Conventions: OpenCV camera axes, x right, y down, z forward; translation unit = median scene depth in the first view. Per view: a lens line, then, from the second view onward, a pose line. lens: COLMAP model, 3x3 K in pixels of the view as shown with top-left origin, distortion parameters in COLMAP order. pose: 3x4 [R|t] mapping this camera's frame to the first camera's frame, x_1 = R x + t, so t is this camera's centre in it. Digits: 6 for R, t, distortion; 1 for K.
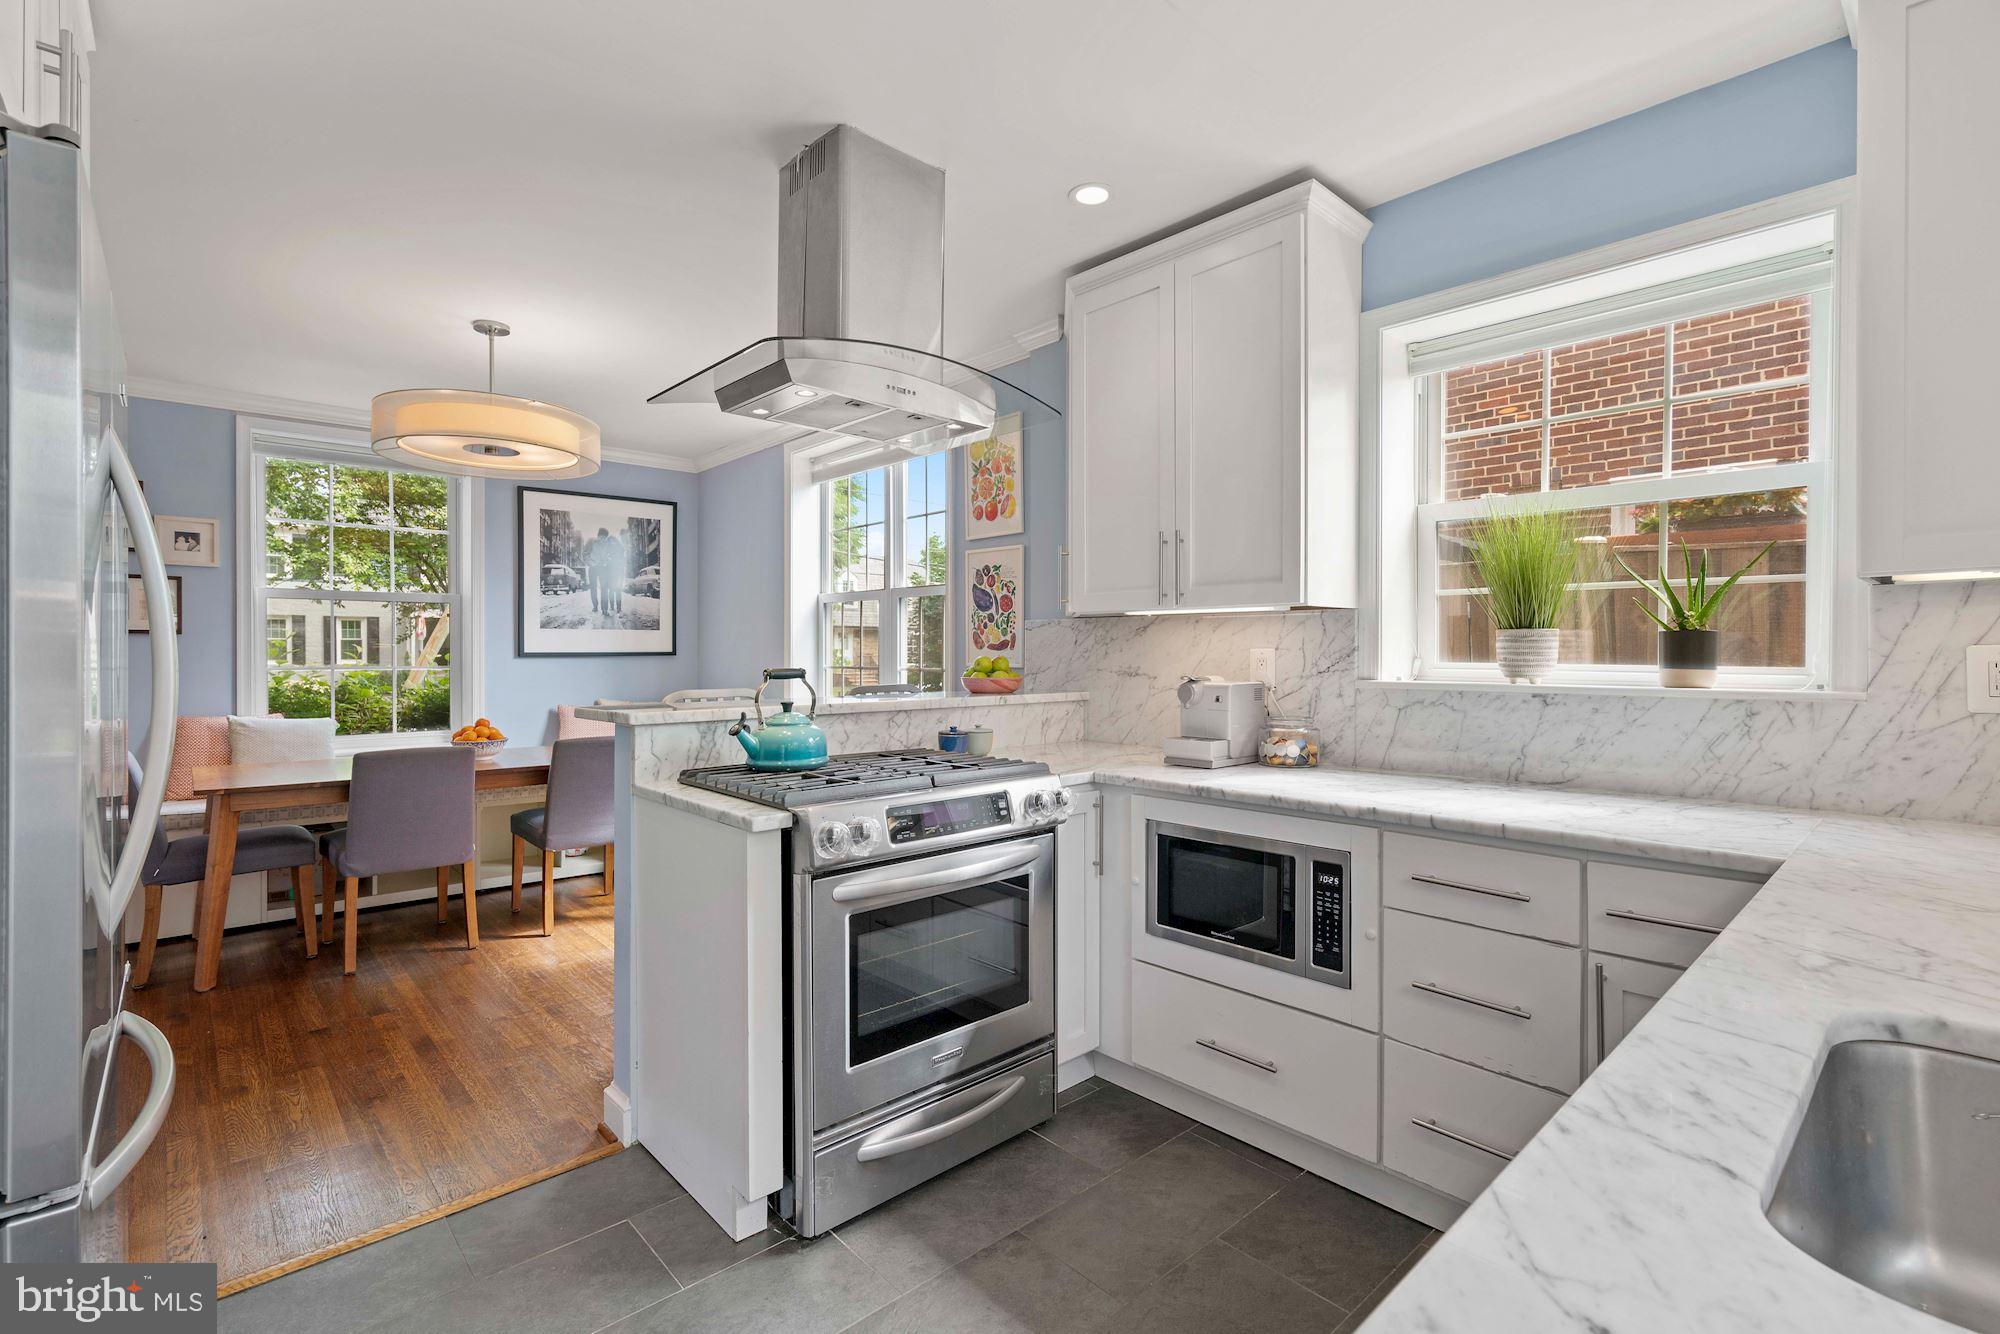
lens RADIAL K [[920.6, 0, 1006.3], [0, 920.6, 655.9], [0, 0, 1]] dist [-0.002058, -0.000198]
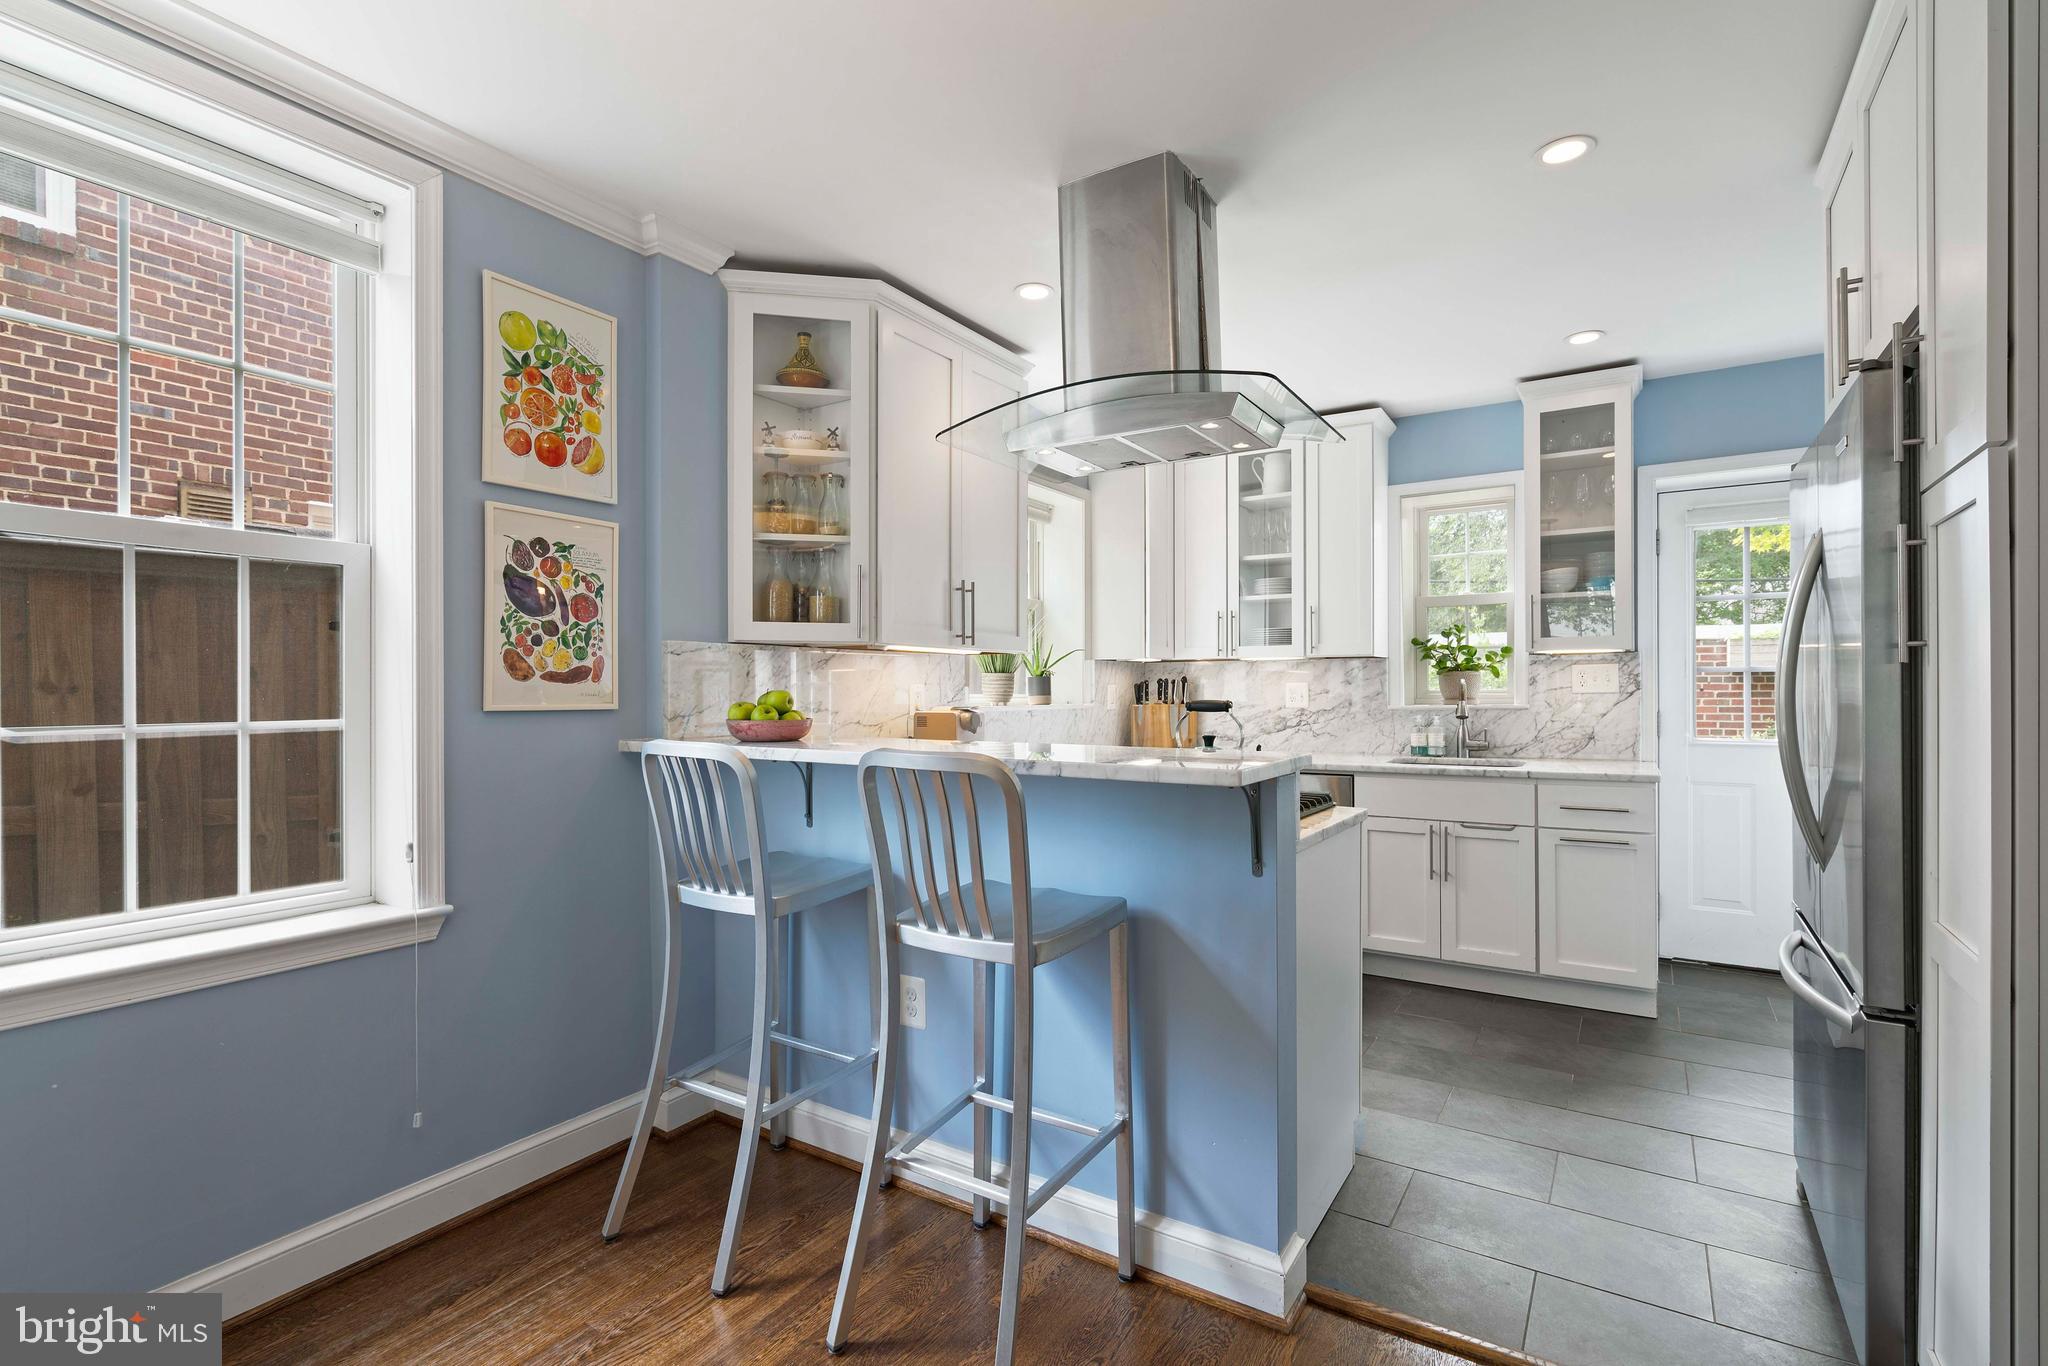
lens RADIAL K [[942.7, 0, 1027.0], [0, 942.7, 692.9], [0, 0, 1]] dist [-0.002058, -0.000198]
pose [[-0.257974, -0.001472, 0.966151, -0.687840], [0.004768, 0.999985, 0.002797, 0.000216], [-0.966140, 0.005328, -0.257963, 0.860017]]
